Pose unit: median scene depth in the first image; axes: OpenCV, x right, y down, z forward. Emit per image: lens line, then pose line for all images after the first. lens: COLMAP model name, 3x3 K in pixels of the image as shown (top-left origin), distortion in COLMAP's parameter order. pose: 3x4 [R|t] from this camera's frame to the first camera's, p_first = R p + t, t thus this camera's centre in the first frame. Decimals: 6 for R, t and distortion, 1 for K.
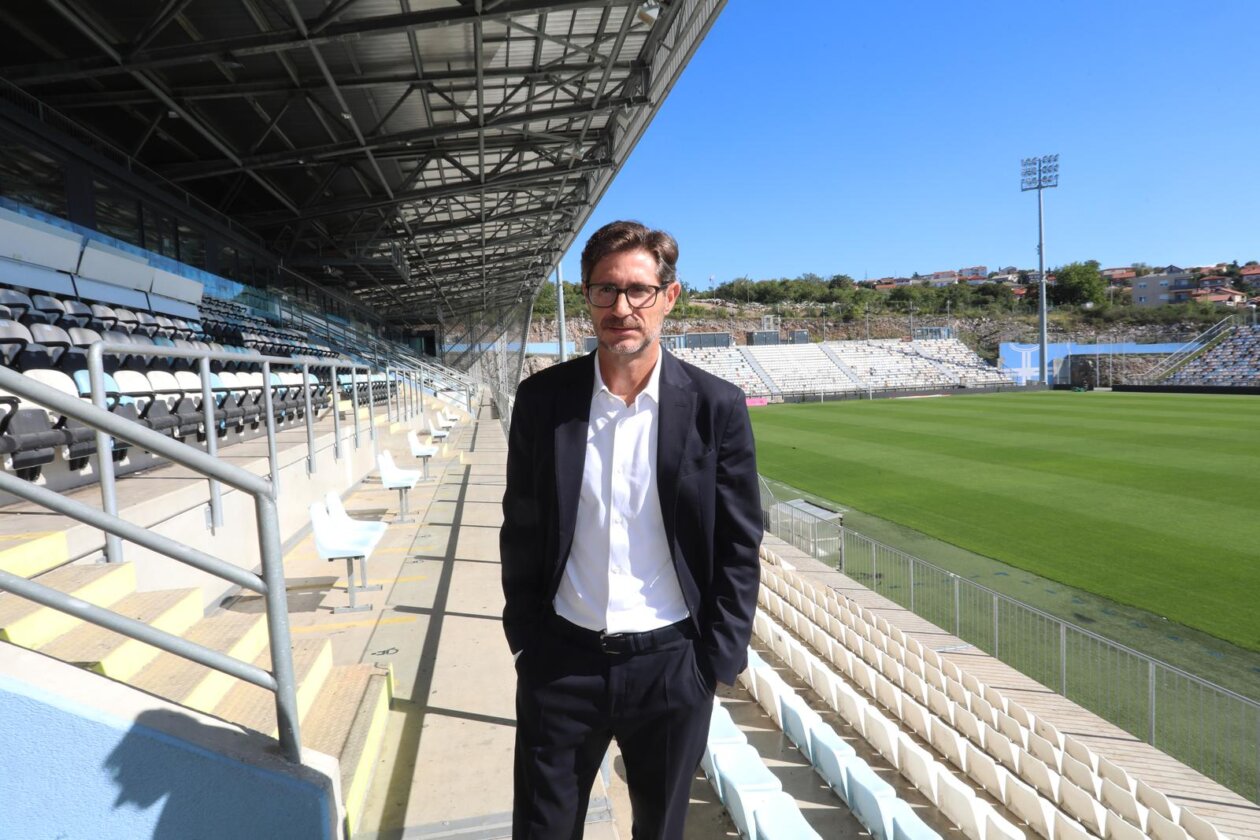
lens RADIAL K [[698.1, 0, 630.0], [0, 698.1, 420.0], [0, 0, 1]] dist [-0.076978, 0.045668]
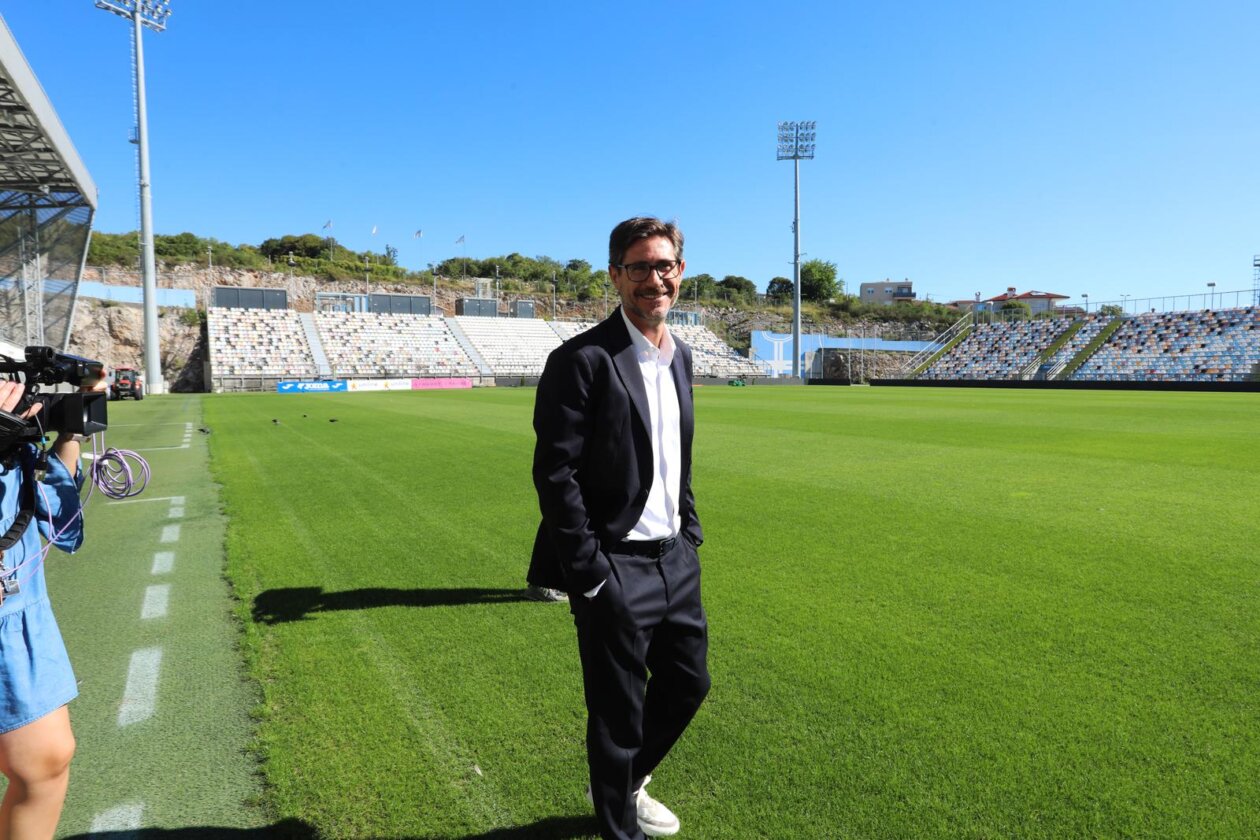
lens RADIAL K [[736.3, 0, 632.6], [0, 736.3, 378.9], [0, 0, 1]] dist [-0.031935, 0.000407]
pose [[0.931652, 0.038333, 0.361324, 0.077200], [-0.014151, 0.997493, -0.069336, 0.019615], [-0.363076, 0.059484, 0.929859, 0.231263]]
